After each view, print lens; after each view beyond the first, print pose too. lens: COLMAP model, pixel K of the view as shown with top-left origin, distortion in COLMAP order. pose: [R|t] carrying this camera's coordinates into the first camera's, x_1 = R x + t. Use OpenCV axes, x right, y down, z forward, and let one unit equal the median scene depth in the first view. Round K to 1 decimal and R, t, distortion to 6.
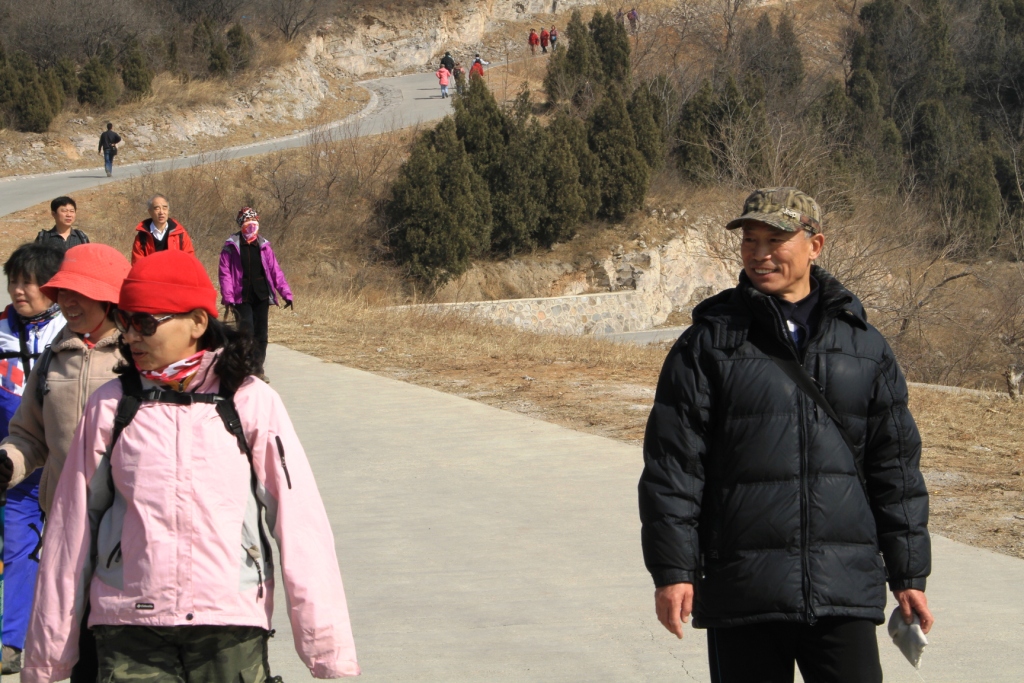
lens RADIAL K [[2254.9, 0, 512.0], [0, 2254.9, 341.5], [0, 0, 1]] dist [0.424634, 0.536124]
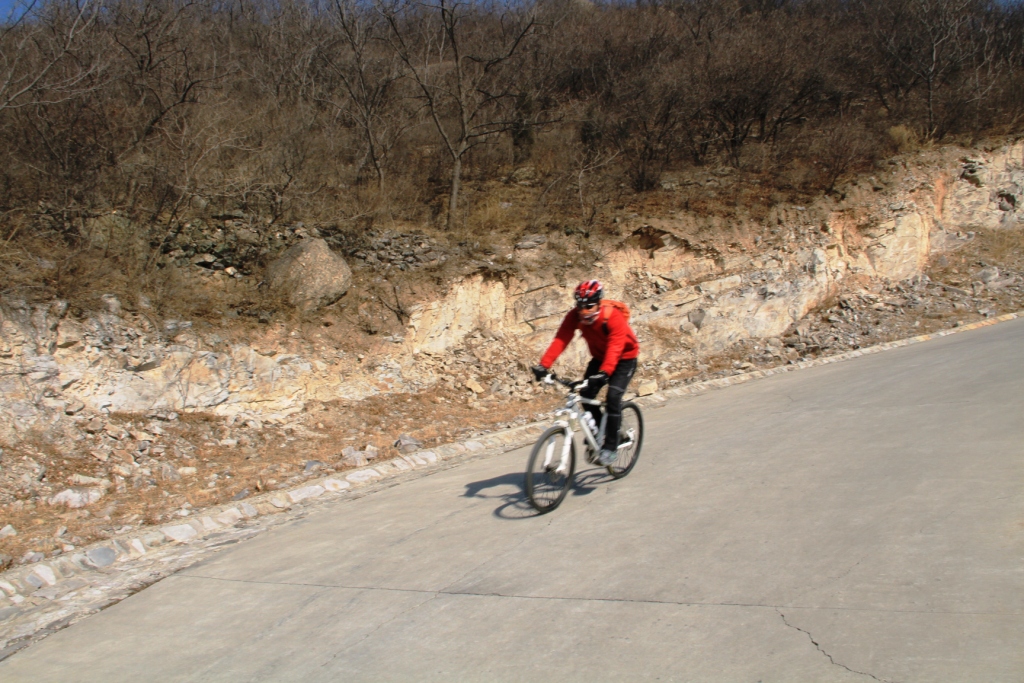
lens RADIAL K [[855.1, 0, 528.3], [0, 855.1, 342.3], [0, 0, 1]] dist [-0.163364, 0.153343]
pose [[0.905985, -0.022739, -0.422699, -0.015176], [-0.007048, 0.997608, -0.068772, -0.104703], [0.423251, 0.065285, 0.903657, 0.805100]]
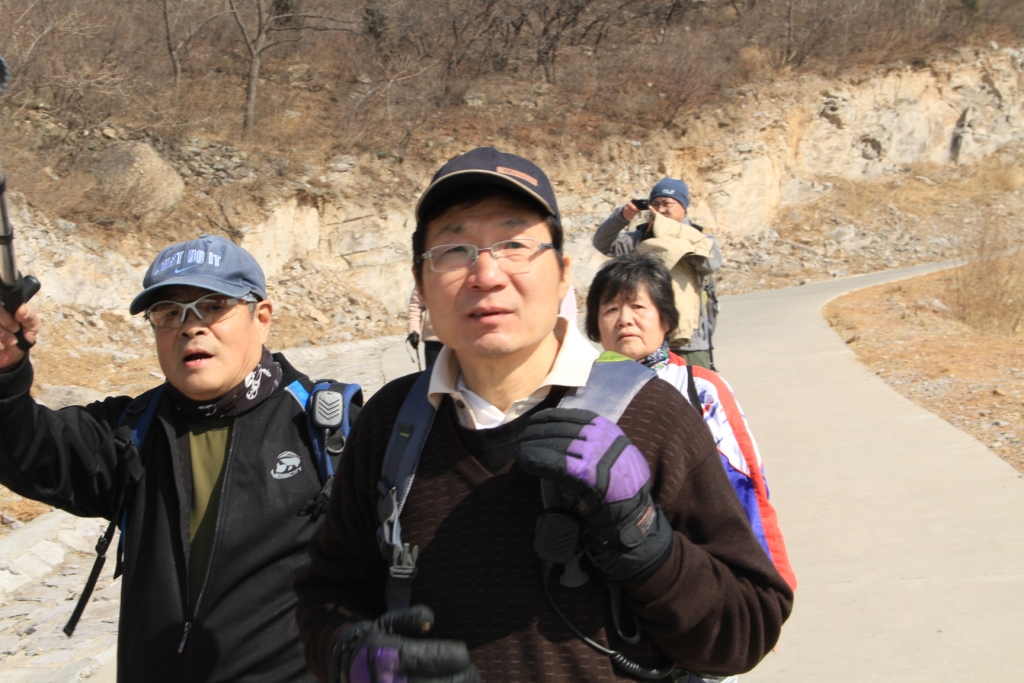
lens RADIAL K [[1907.9, 0, 512.0], [0, 1907.9, 341.5], [0, 0, 1]] dist [0.228071, 0.281973]
pose [[0.992417, 0.009278, -0.122565, -0.016930], [-0.021060, 0.995237, -0.095184, -0.080361], [0.121098, 0.097044, 0.987886, 0.667566]]
